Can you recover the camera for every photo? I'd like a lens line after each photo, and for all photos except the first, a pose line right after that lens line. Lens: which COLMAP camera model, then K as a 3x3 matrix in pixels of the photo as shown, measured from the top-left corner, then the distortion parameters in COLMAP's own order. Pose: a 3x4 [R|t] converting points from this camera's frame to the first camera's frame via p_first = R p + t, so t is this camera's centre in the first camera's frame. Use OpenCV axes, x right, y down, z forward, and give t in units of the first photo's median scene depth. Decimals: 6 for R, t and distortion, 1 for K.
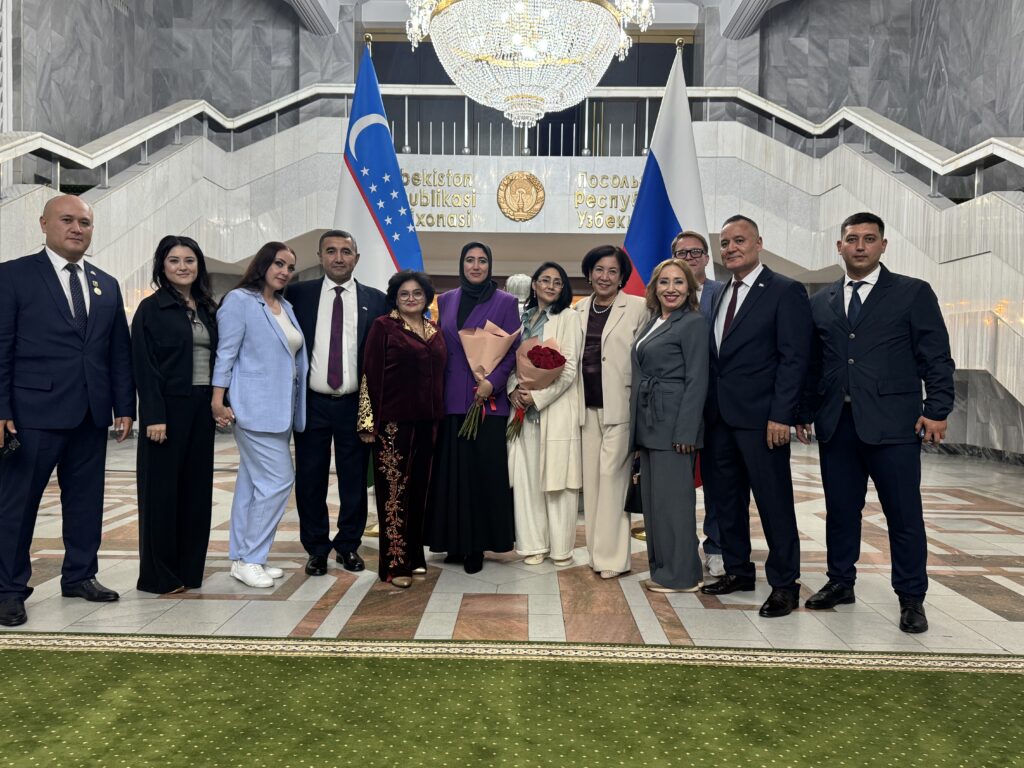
lens RADIAL K [[828.3, 0, 517.7], [0, 828.3, 372.8], [0, 0, 1]] dist [0.088325, -0.115076]
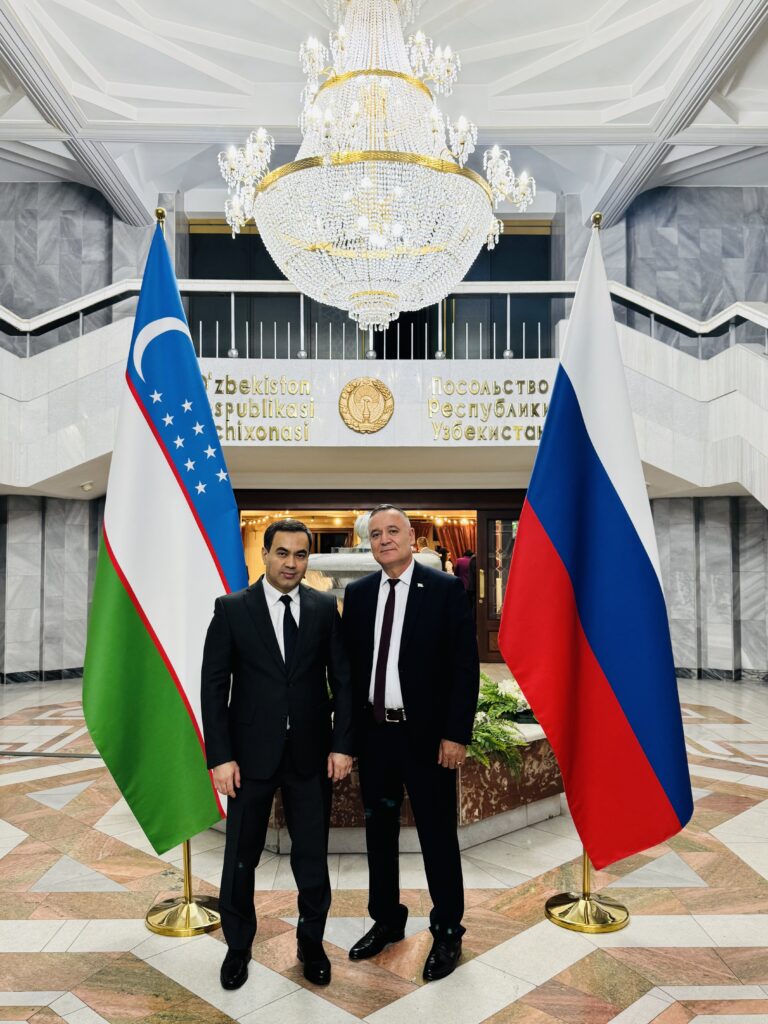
lens RADIAL K [[838.3, 0, 384.0], [0, 838.3, 512.0], [0, 0, 1]] dist [0.112091, -0.179382]
pose [[0.999422, -0.014114, 0.030929, -0.005471], [0.016087, 0.997788, -0.064495, -0.039059], [-0.029950, 0.064955, 0.997439, 0.117176]]
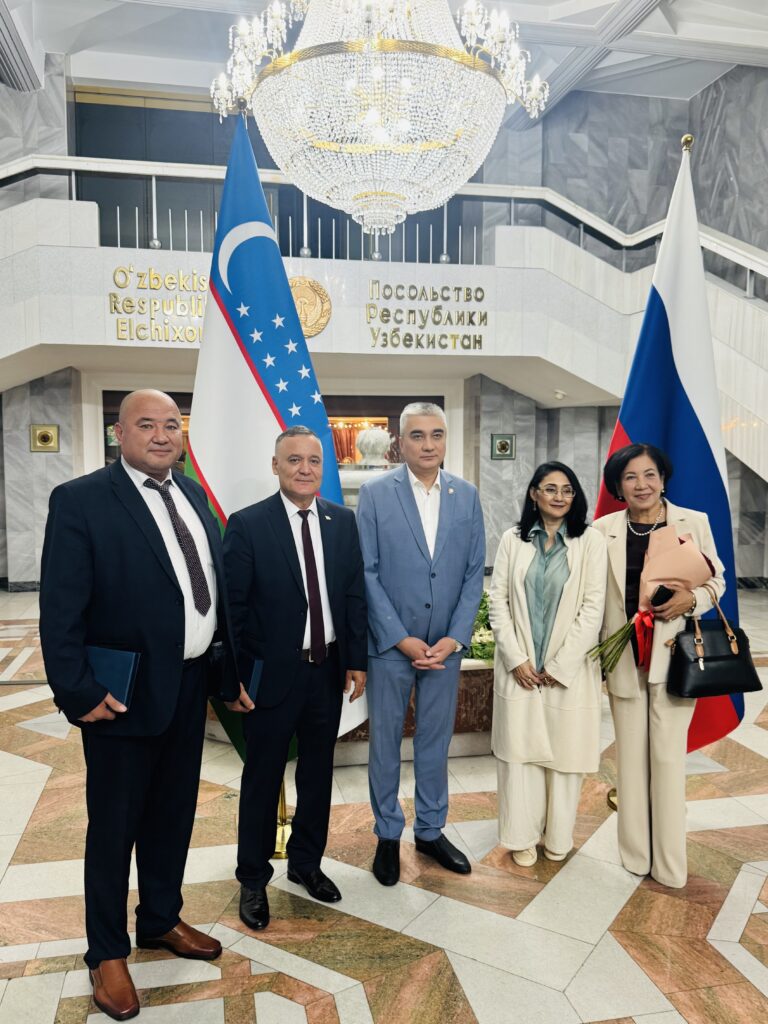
lens RADIAL K [[849.0, 0, 384.0], [0, 849.0, 512.0], [0, 0, 1]] dist [0.064176, -0.096787]
pose [[0.975346, -0.031968, 0.218352, -0.094036], [0.020044, 0.998195, 0.056607, -0.049128], [-0.219768, -0.050835, 0.974227, 0.129454]]
